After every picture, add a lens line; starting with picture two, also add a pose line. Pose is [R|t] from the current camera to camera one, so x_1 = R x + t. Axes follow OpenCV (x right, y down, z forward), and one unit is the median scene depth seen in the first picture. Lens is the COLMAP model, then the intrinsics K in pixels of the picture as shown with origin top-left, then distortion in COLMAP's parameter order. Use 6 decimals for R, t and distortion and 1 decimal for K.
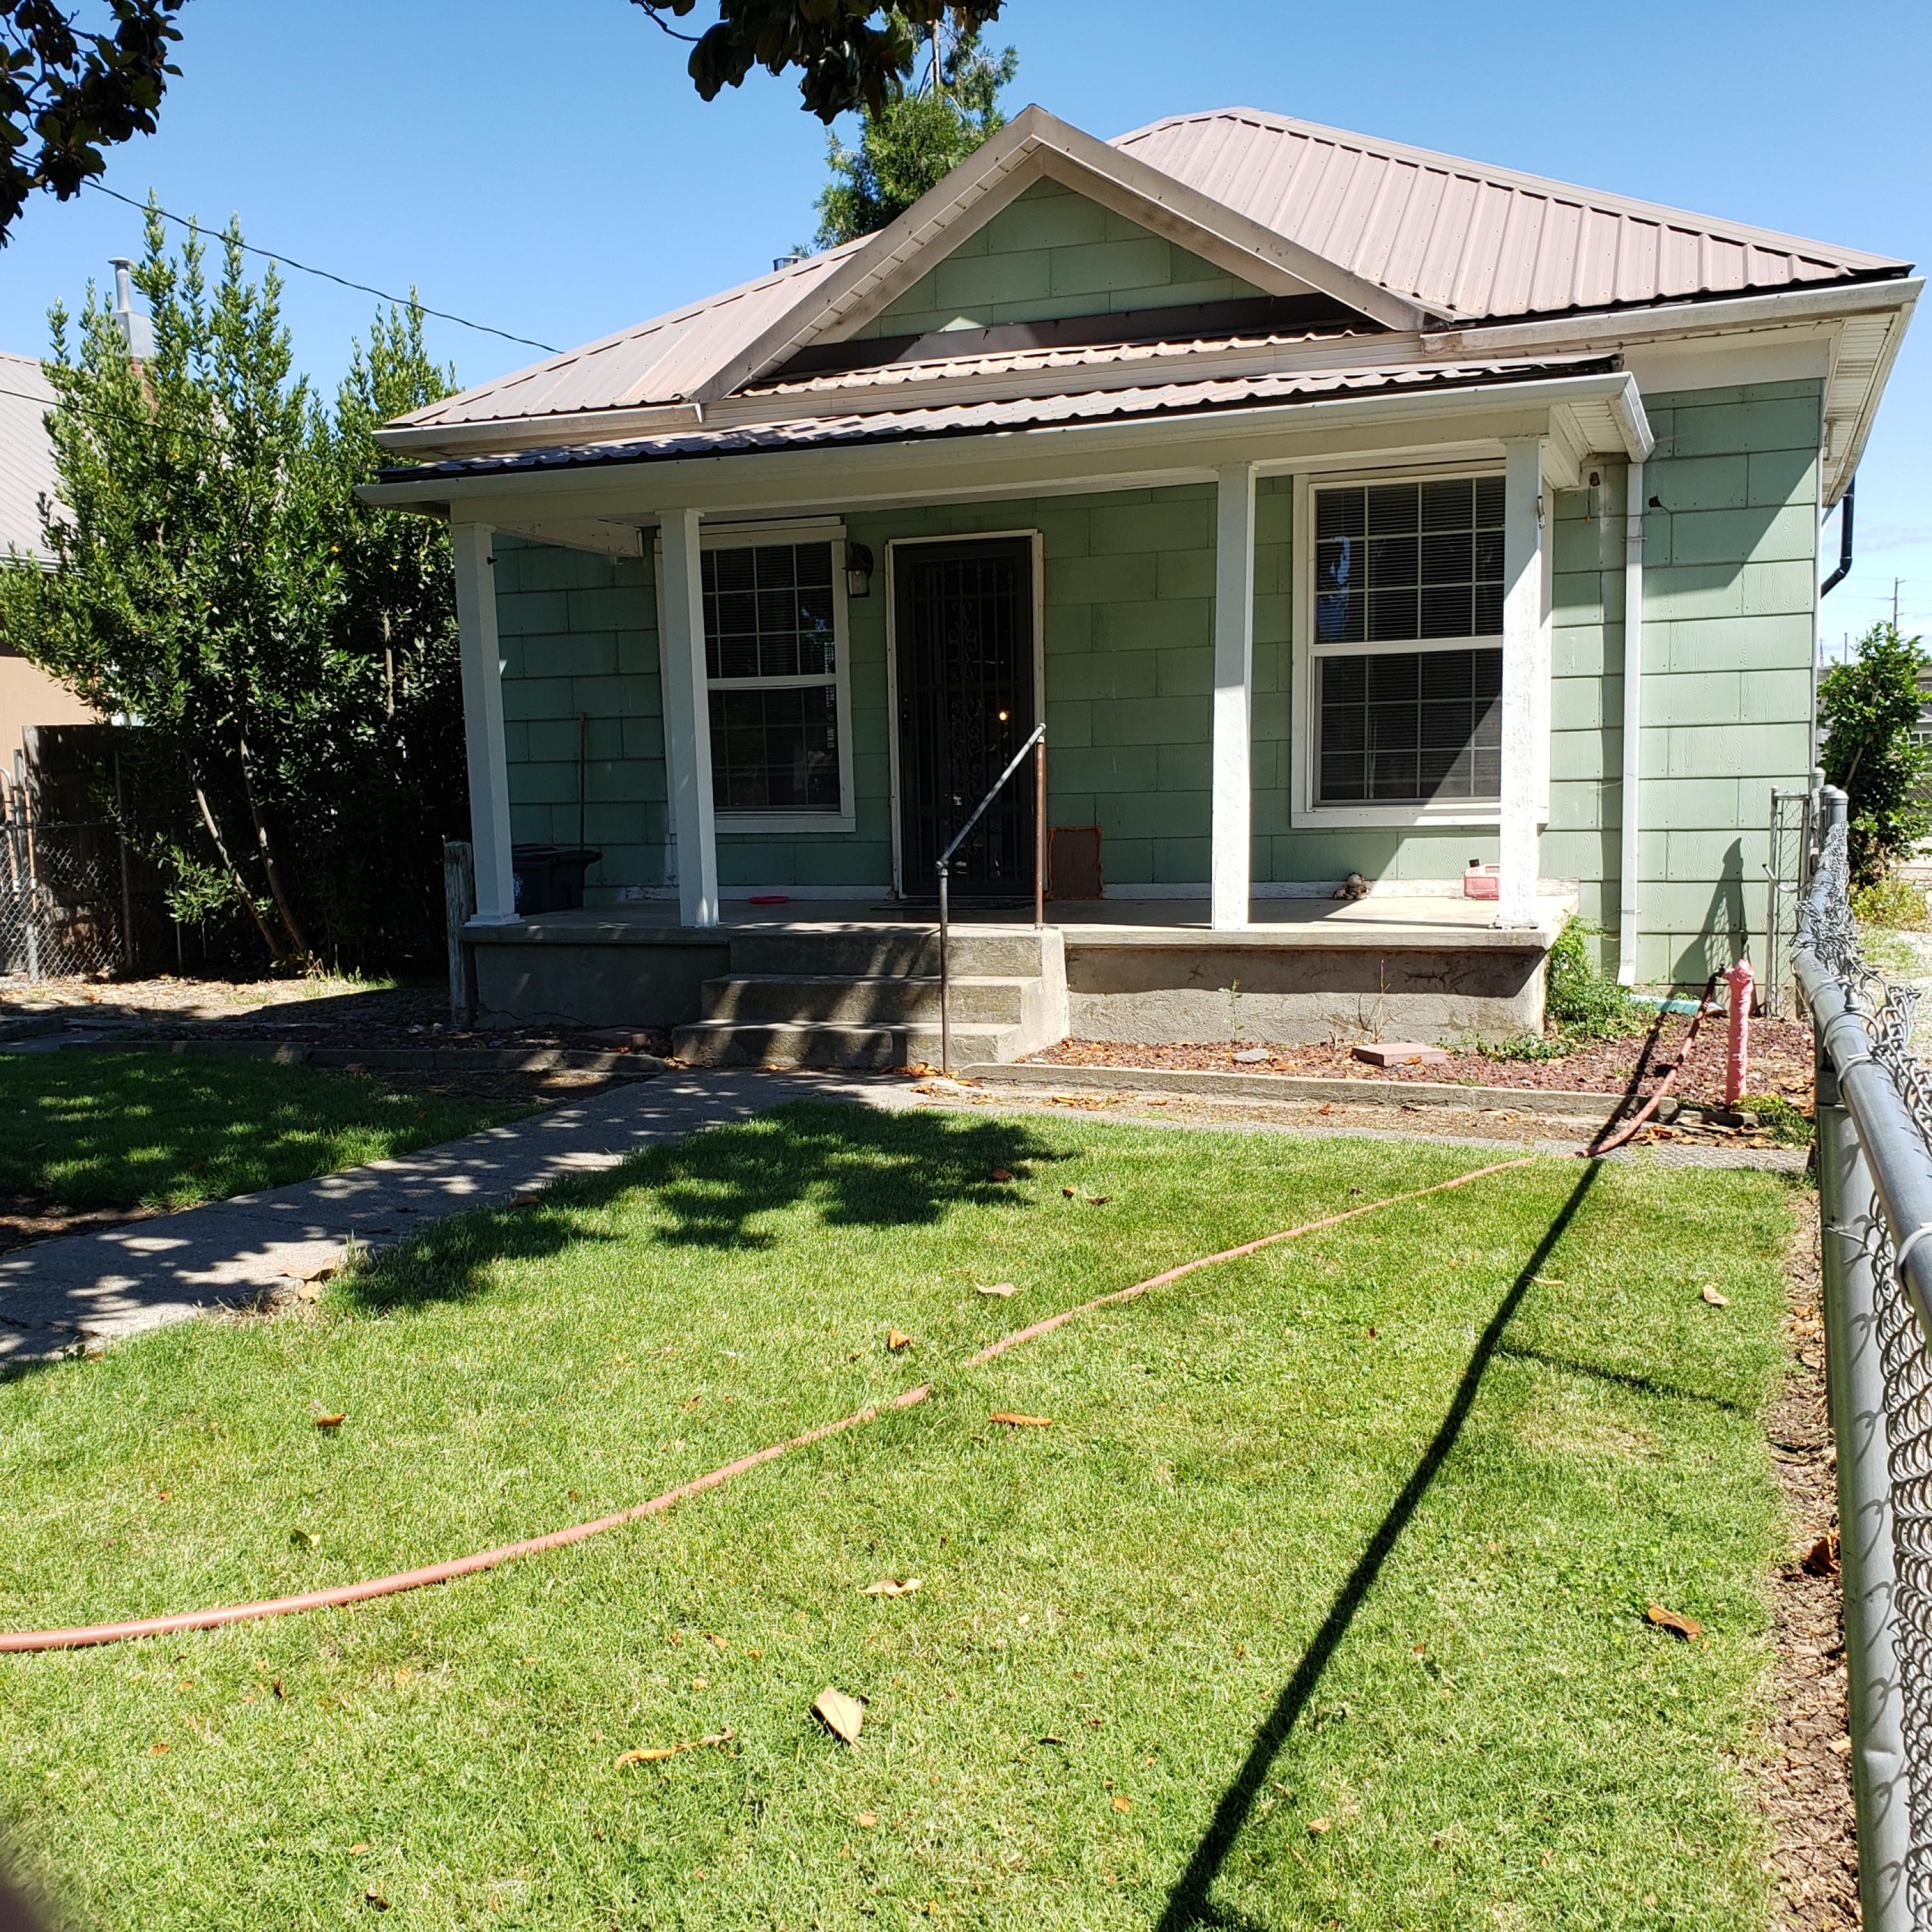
lens RADIAL K [[2006.9, 0, 963.7], [0, 2006.9, 993.4], [0, 0, 1]] dist [0.062916, -0.151370]
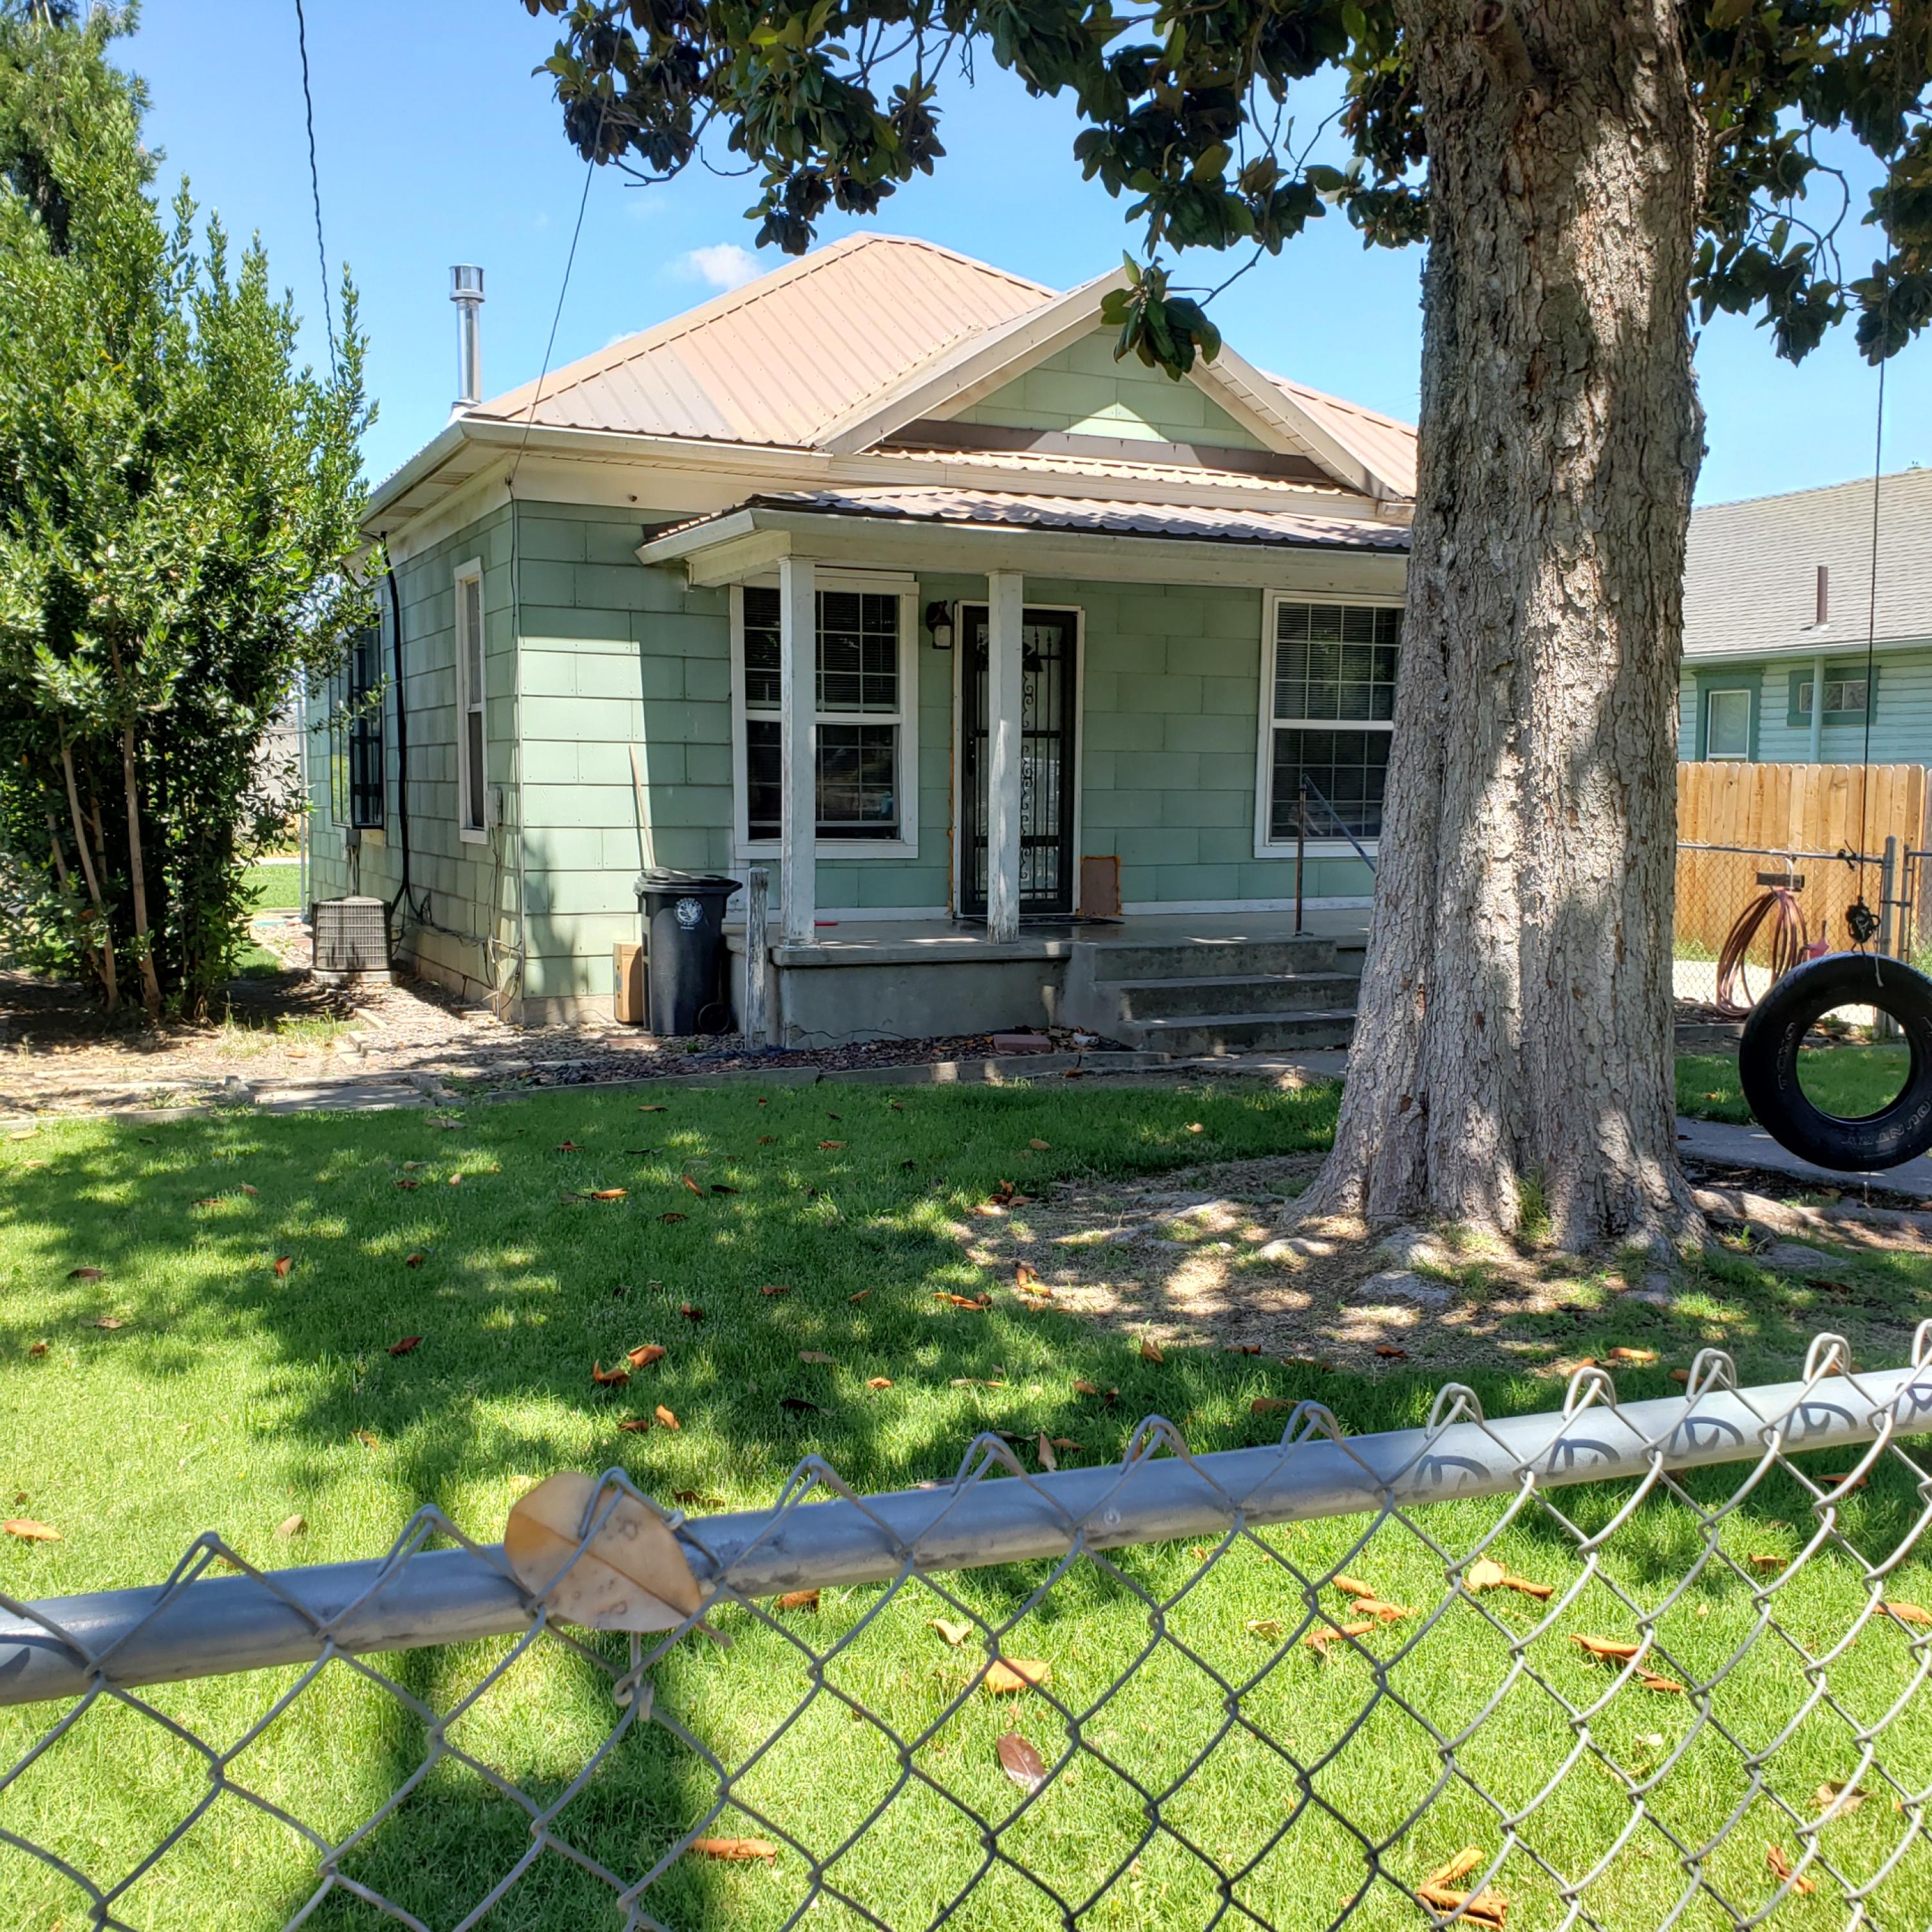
lens RADIAL K [[2006.9, 0, 963.7], [0, 2006.9, 993.4], [0, 0, 1]] dist [0.062916, -0.151370]
pose [[0.694013, -0.042148, 0.718728, -0.951640], [0.051963, 0.998614, 0.008384, -0.016415], [-0.718085, 0.031529, 0.695241, 0.247934]]
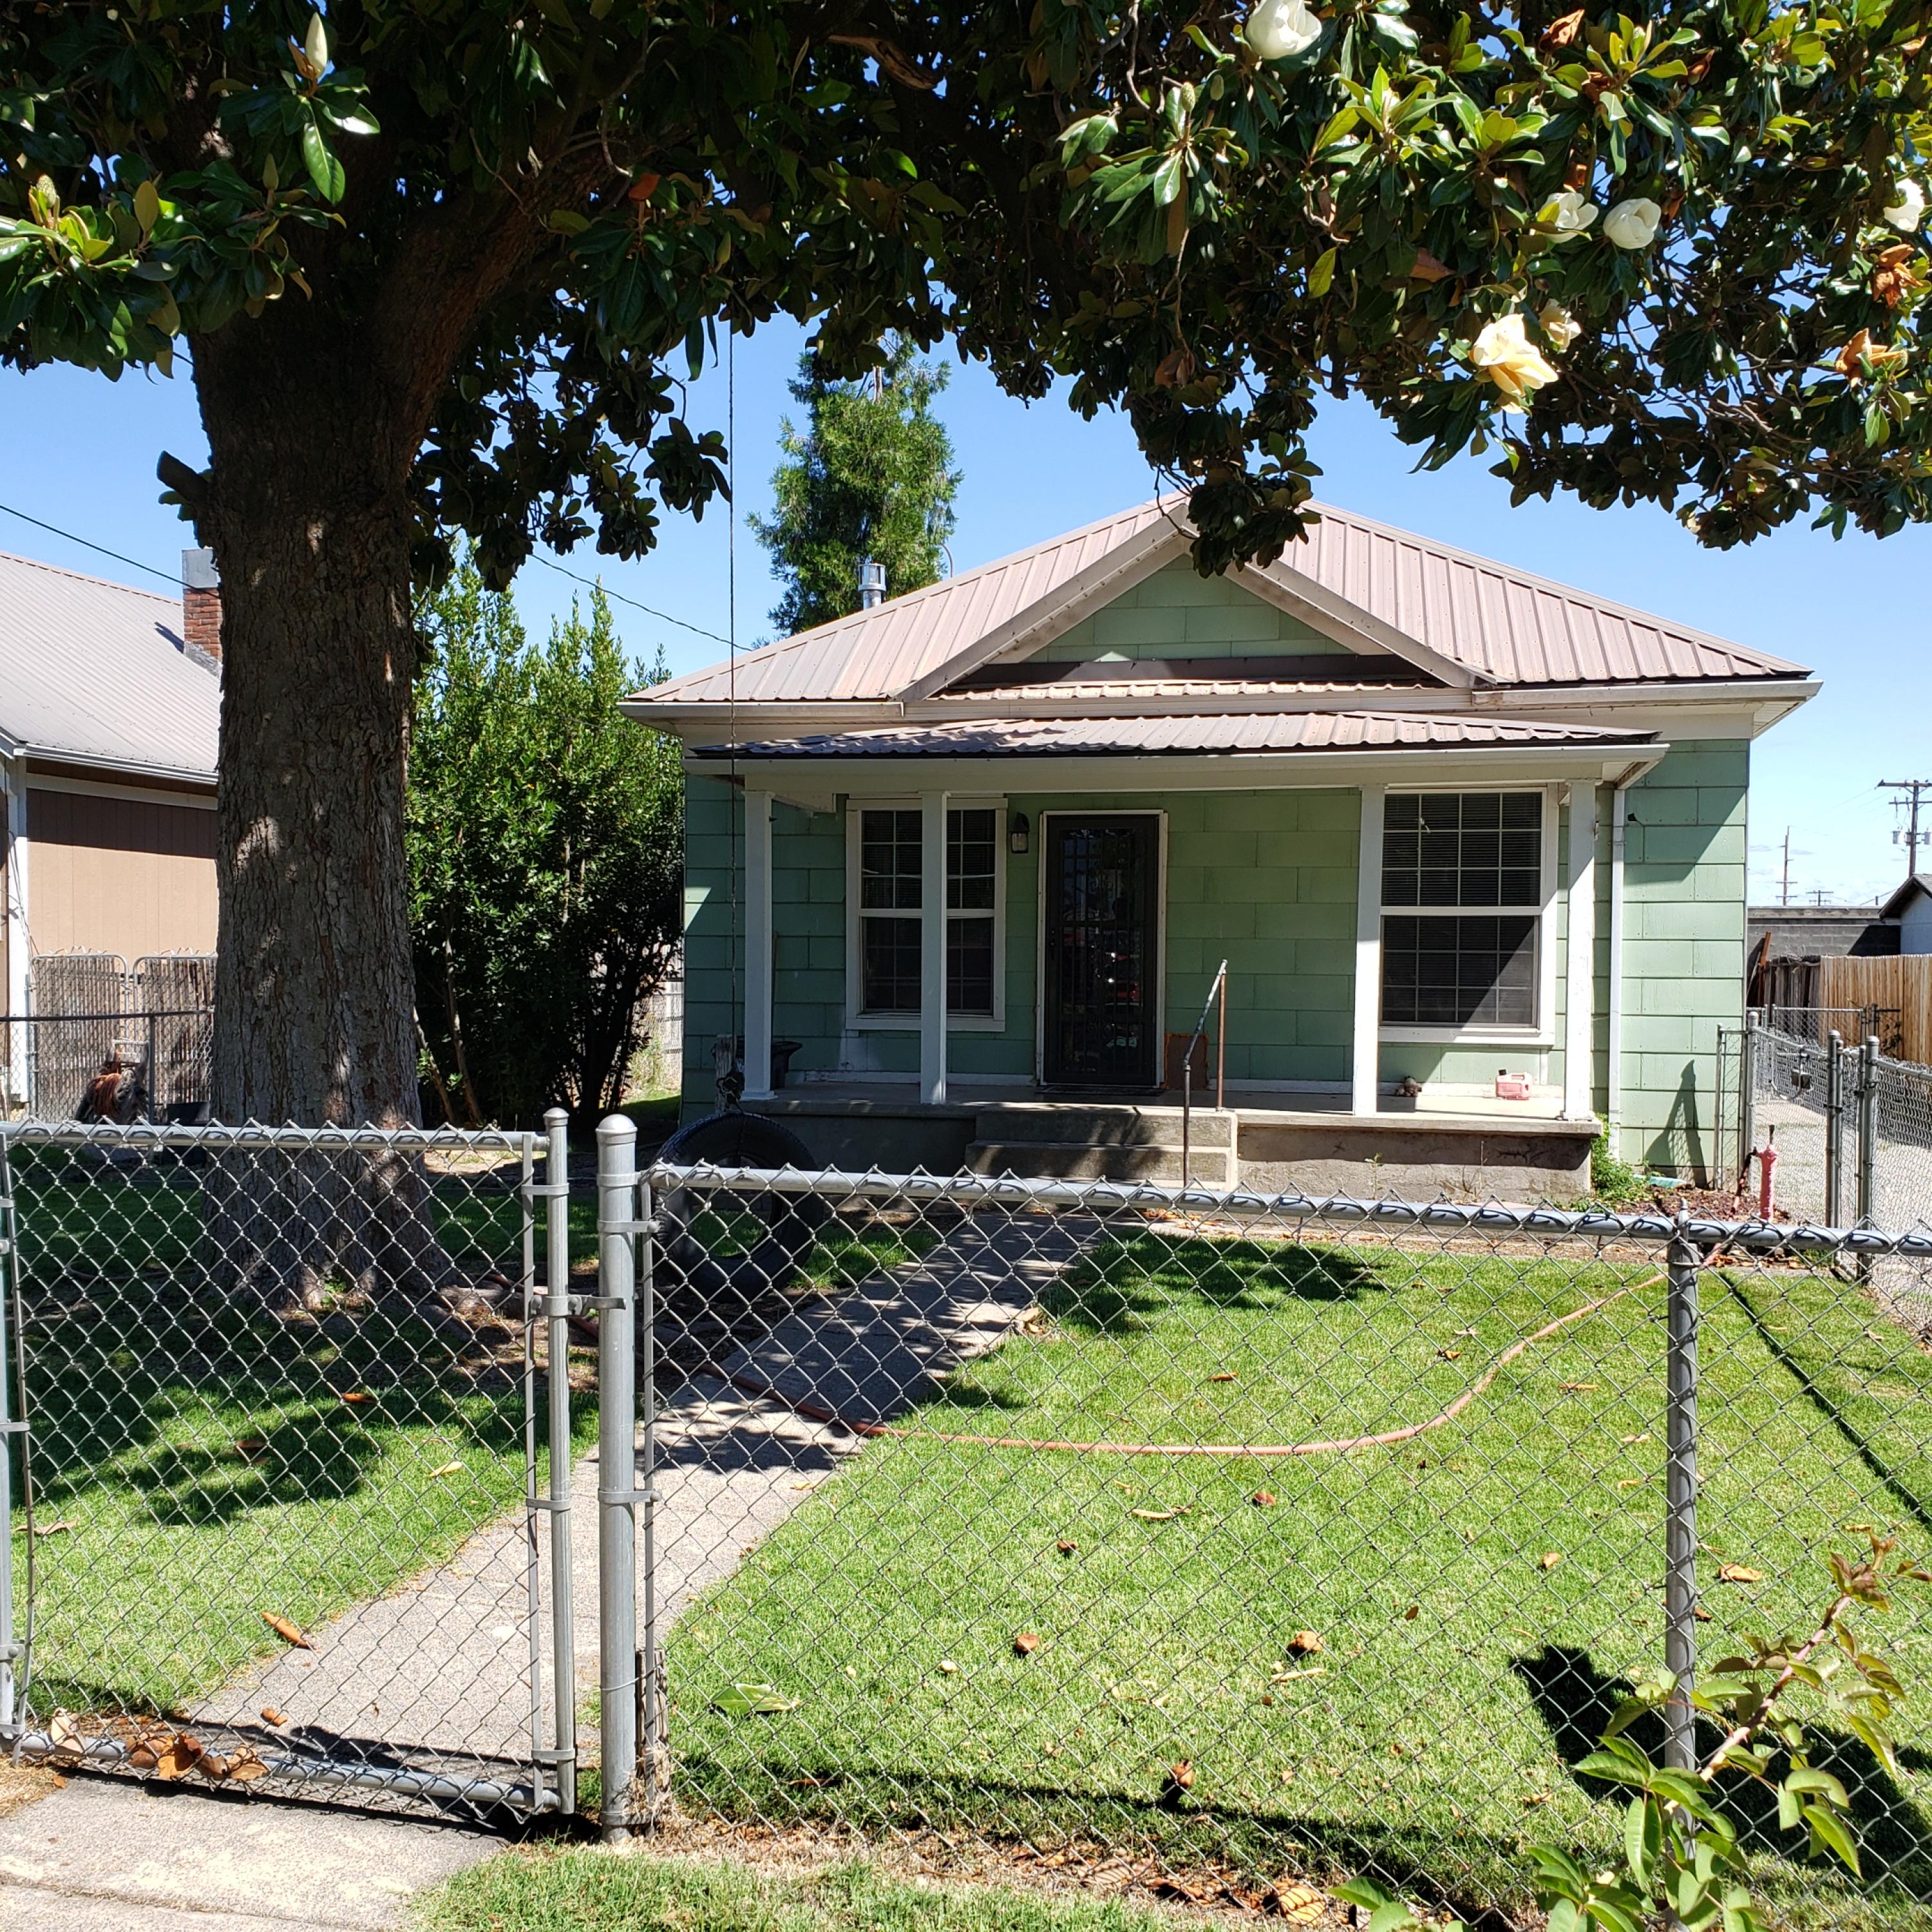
lens RADIAL K [[2000.5, 0, 966.0], [0, 2000.5, 966.0], [0, 0, 1]] dist [0.230263, -0.906812]
pose [[0.988585, 0.033927, 0.146797, -0.305644], [-0.017677, 0.993706, -0.110615, 0.020829], [-0.149626, 0.106757, 0.982962, -0.287247]]
